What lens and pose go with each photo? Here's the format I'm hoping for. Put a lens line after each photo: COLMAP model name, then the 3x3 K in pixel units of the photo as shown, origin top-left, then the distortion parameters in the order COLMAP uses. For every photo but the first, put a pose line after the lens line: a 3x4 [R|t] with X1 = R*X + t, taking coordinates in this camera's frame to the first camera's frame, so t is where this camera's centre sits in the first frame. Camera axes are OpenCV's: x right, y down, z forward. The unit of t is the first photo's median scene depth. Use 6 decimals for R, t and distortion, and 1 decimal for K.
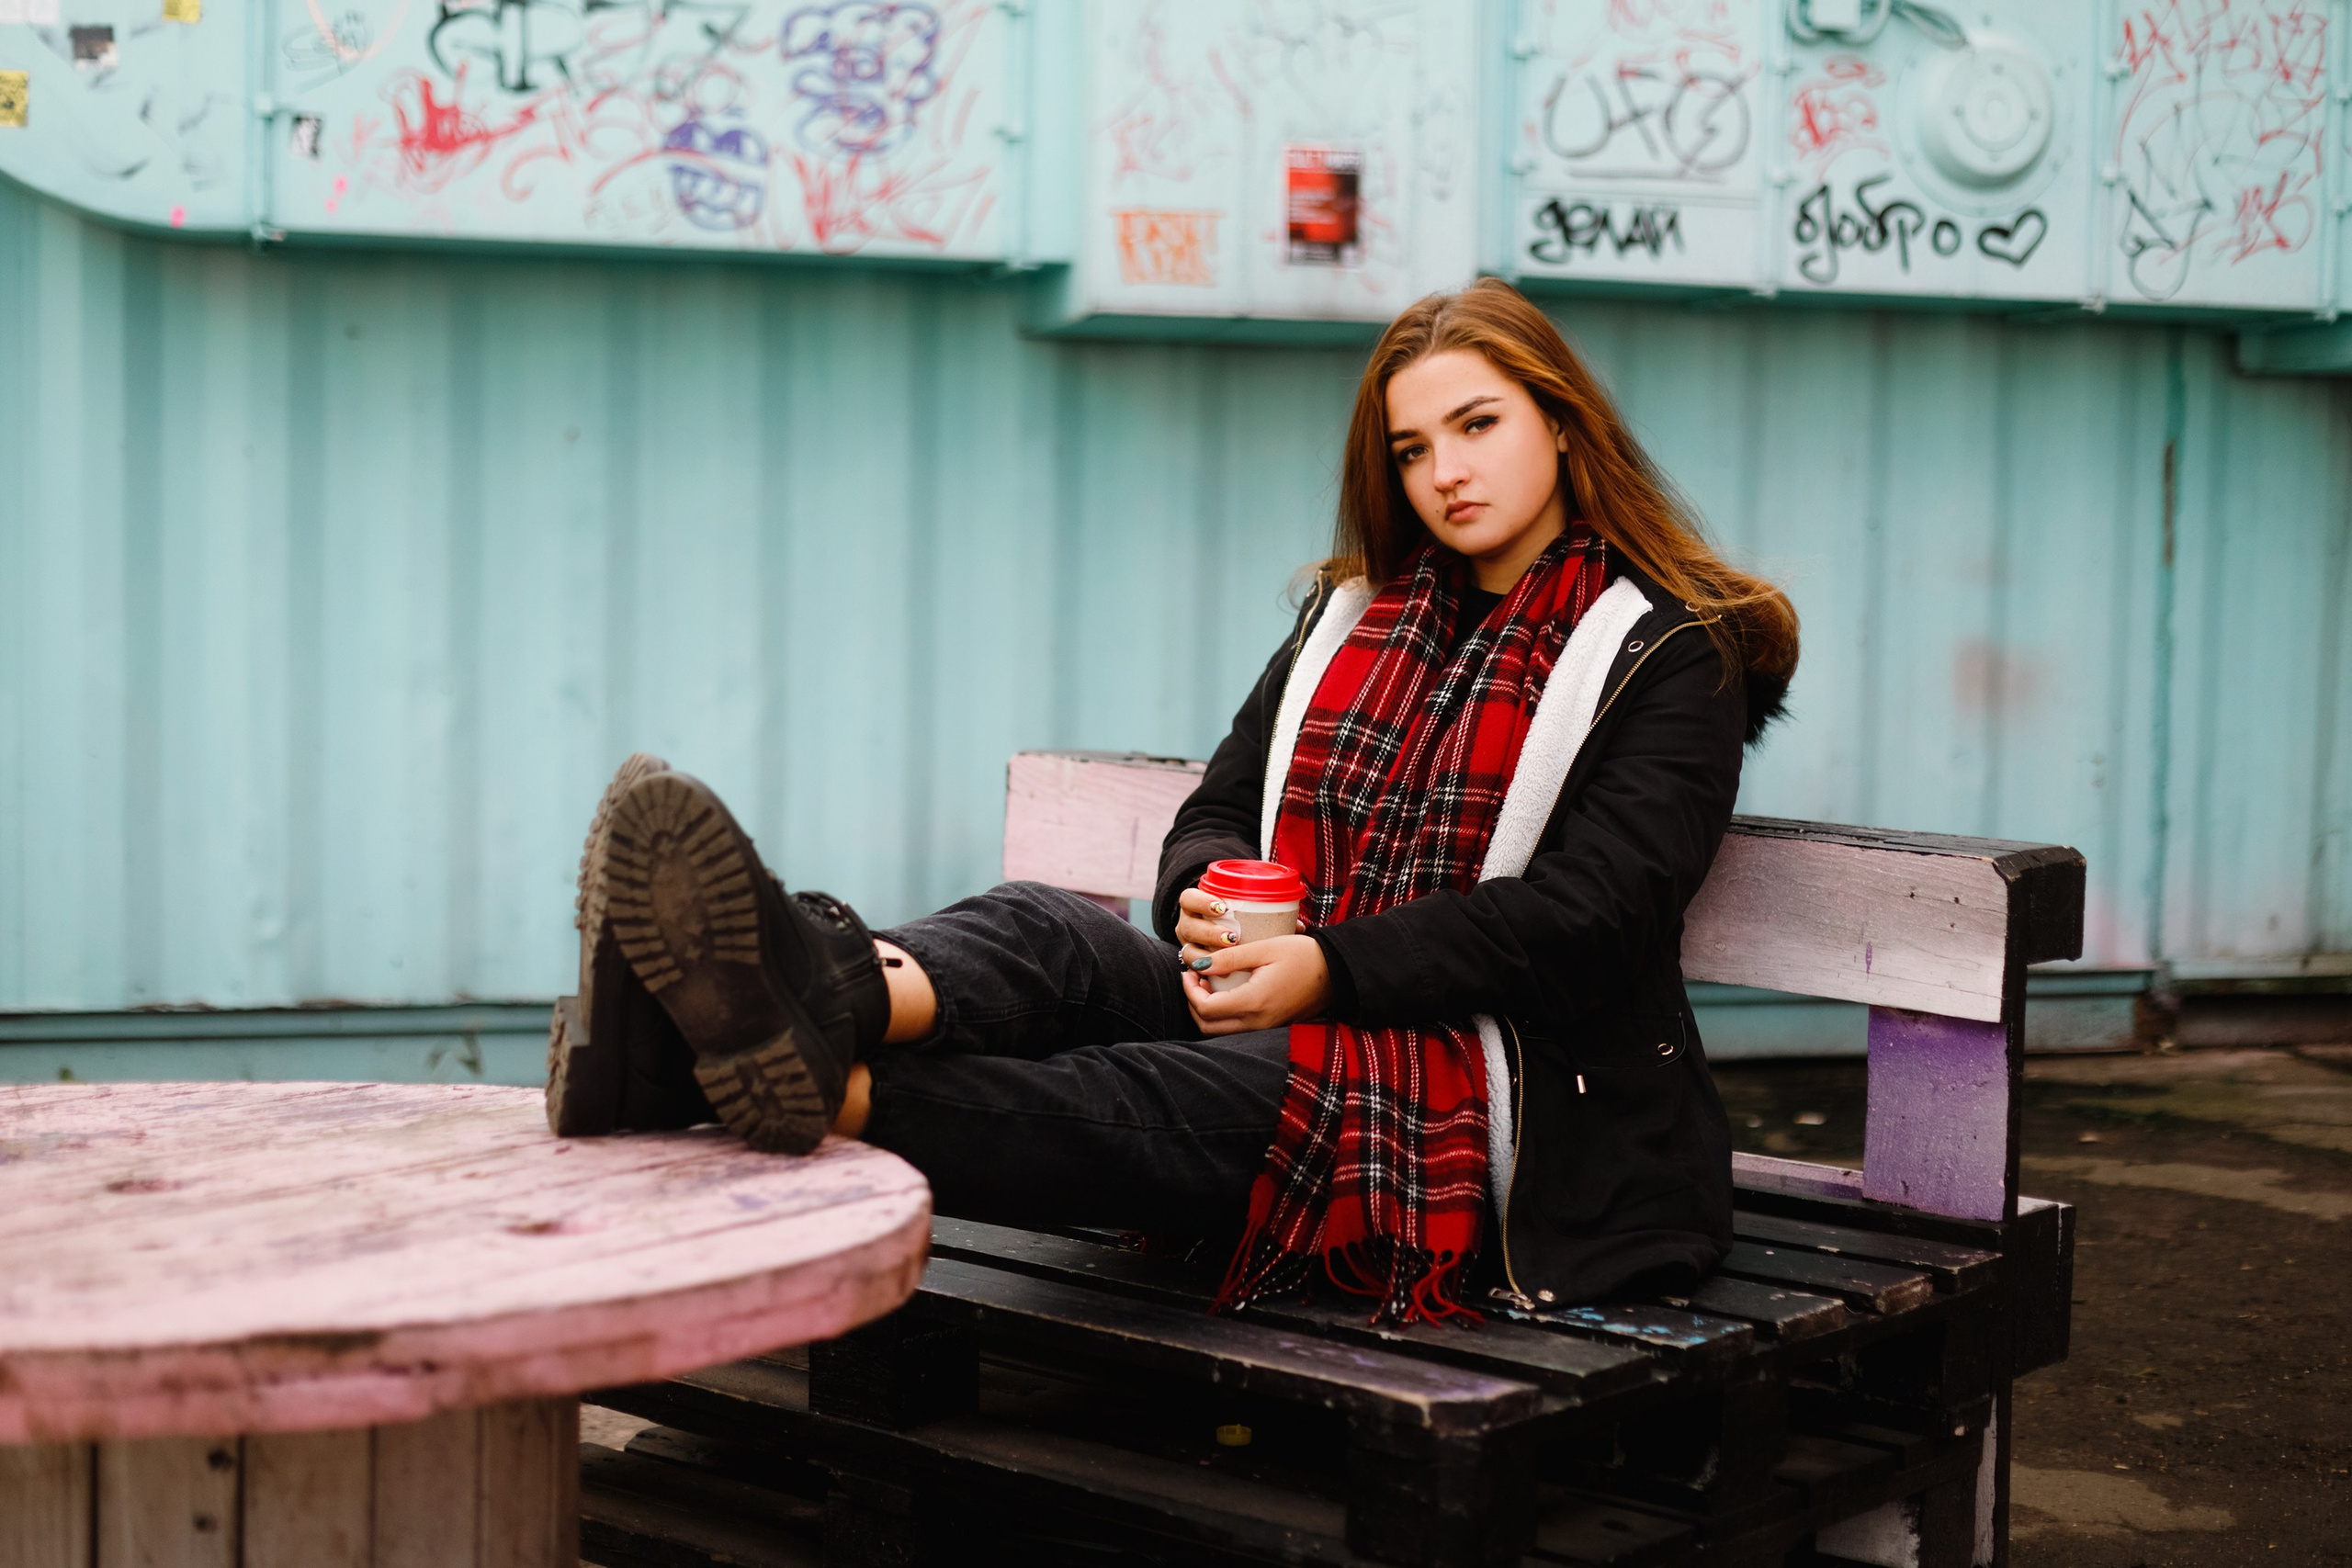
lens RADIAL K [[3558.0, 0, 1255.5], [0, 3558.0, 783.6], [0, 0, 1]] dist [0.018287, -0.005875]
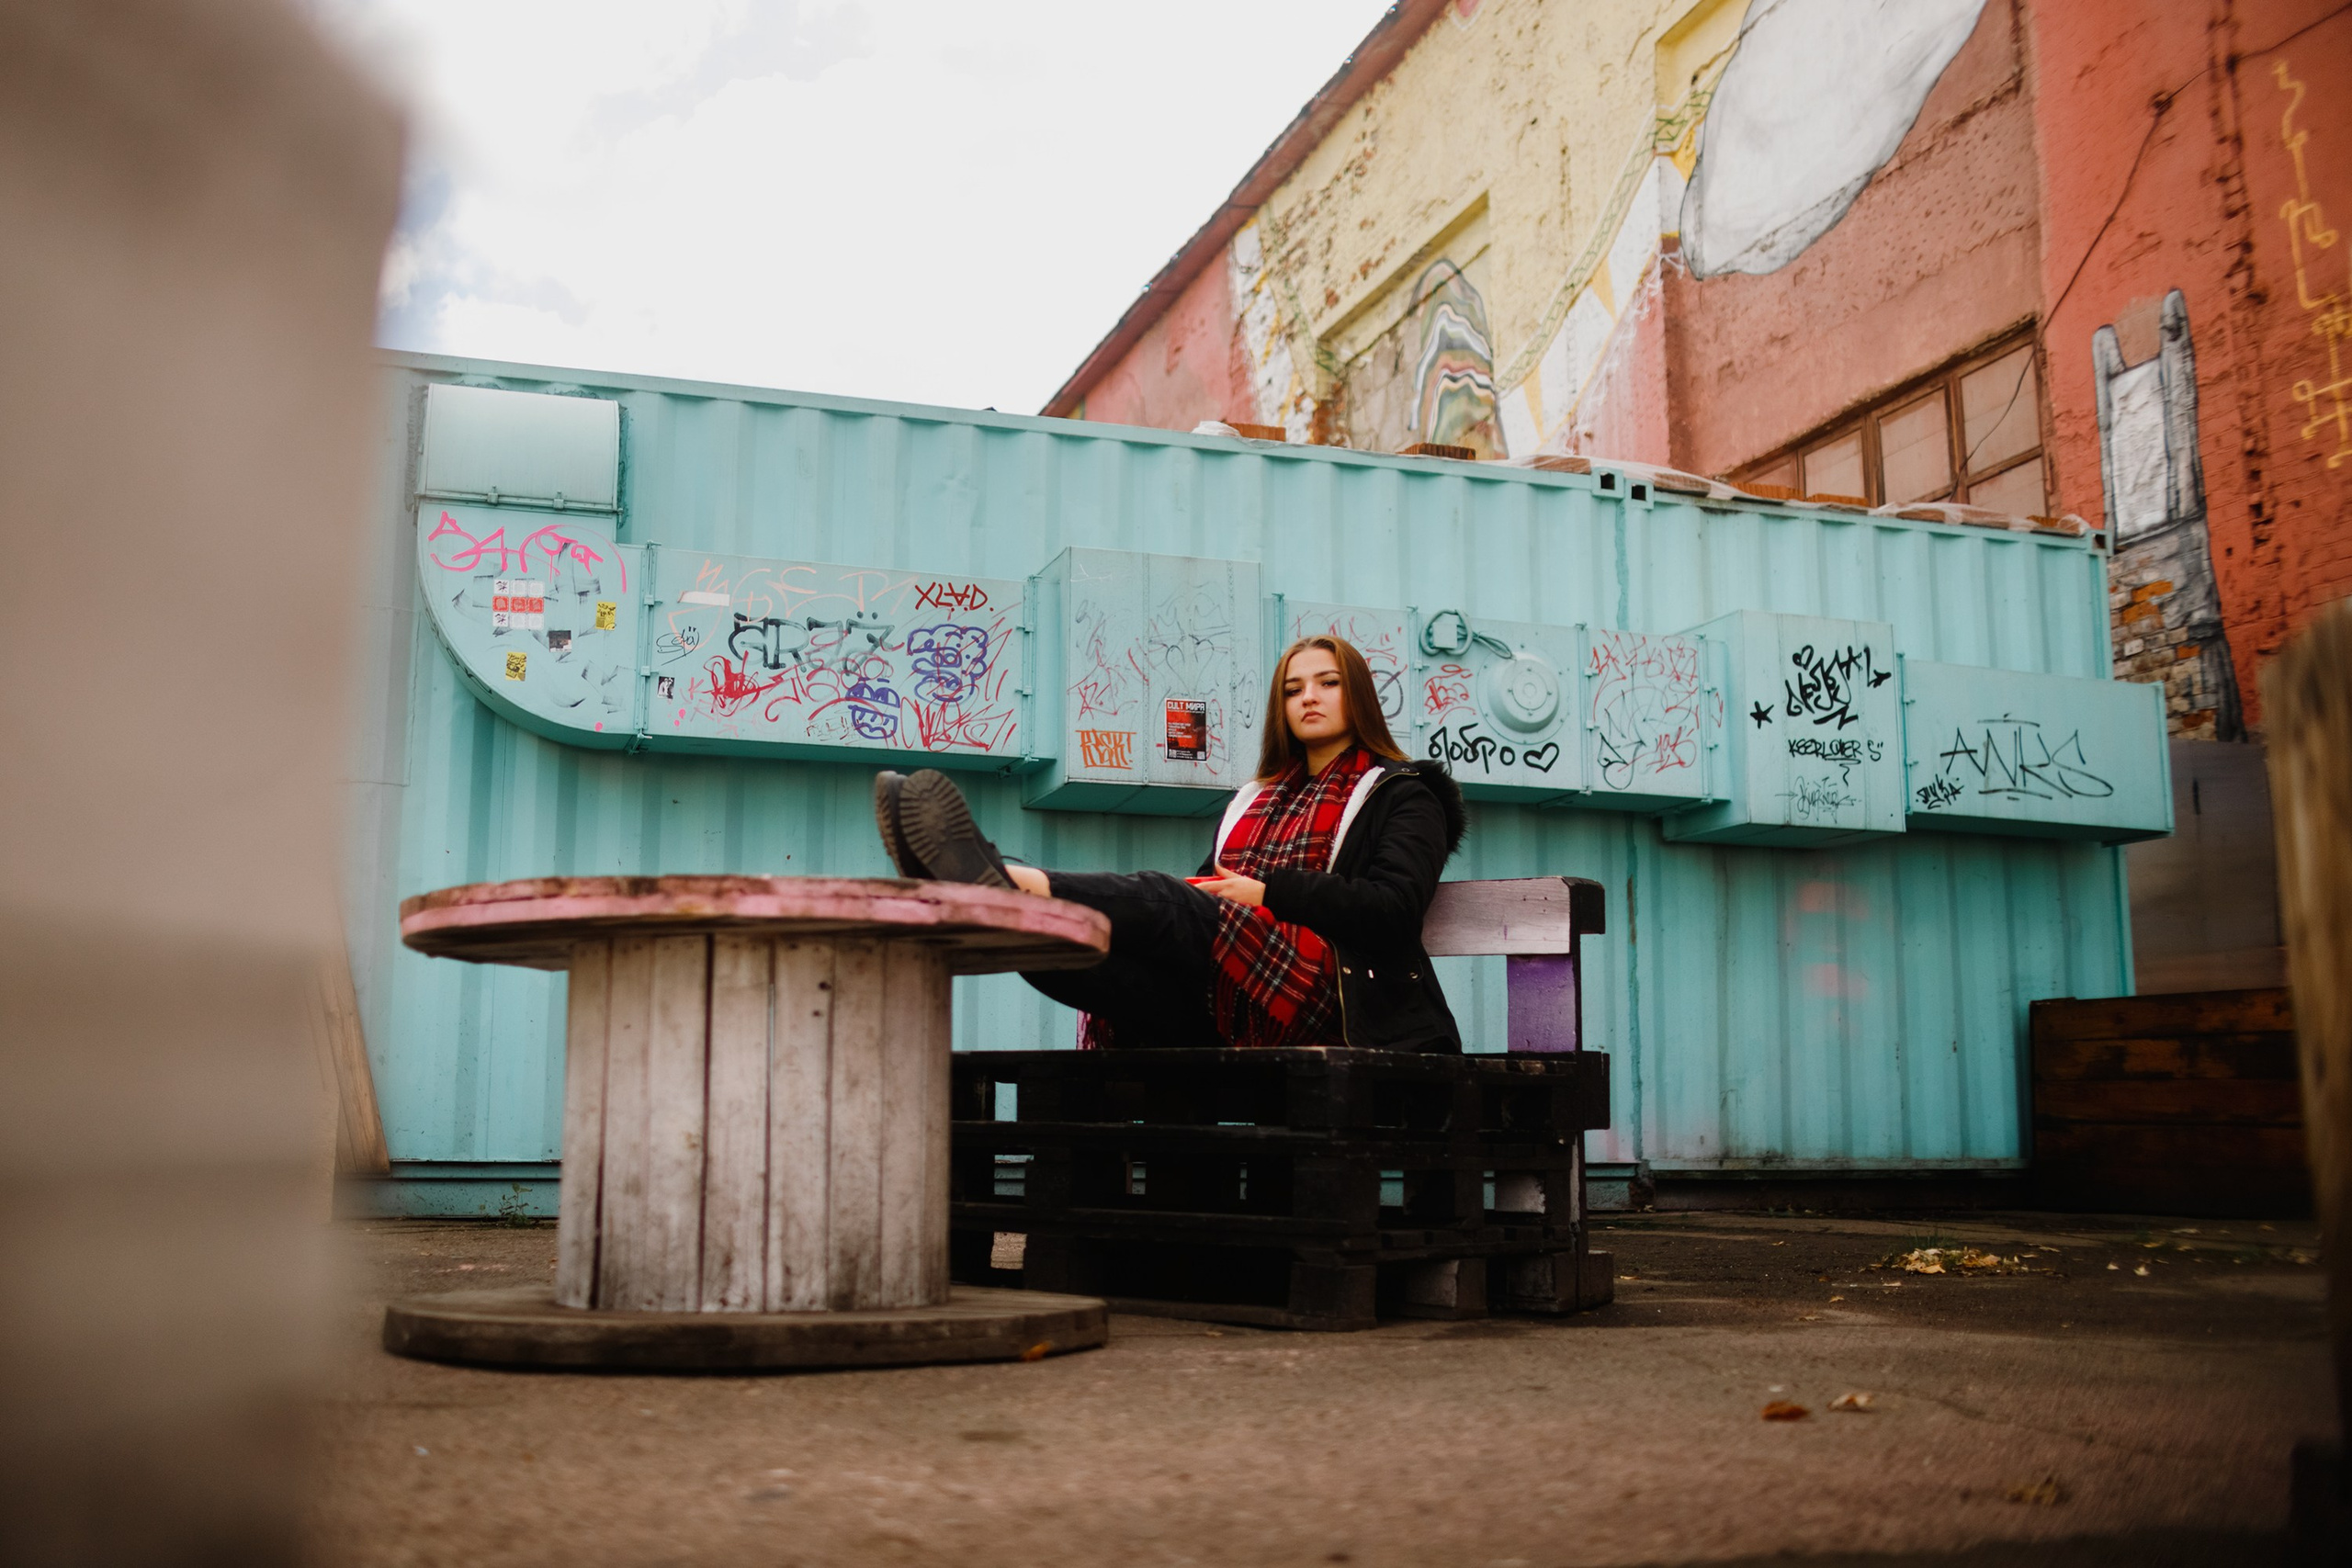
lens RADIAL K [[2069.5, 0, 1176.0], [0, 2069.5, 784.0], [0, 0, 1]] dist [-0.008030, -0.002162]
pose [[0.999248, -0.011661, 0.036977, -0.027914], [0.018650, 0.980683, -0.194712, 0.082446], [-0.033992, 0.195256, 0.980163, -0.088011]]
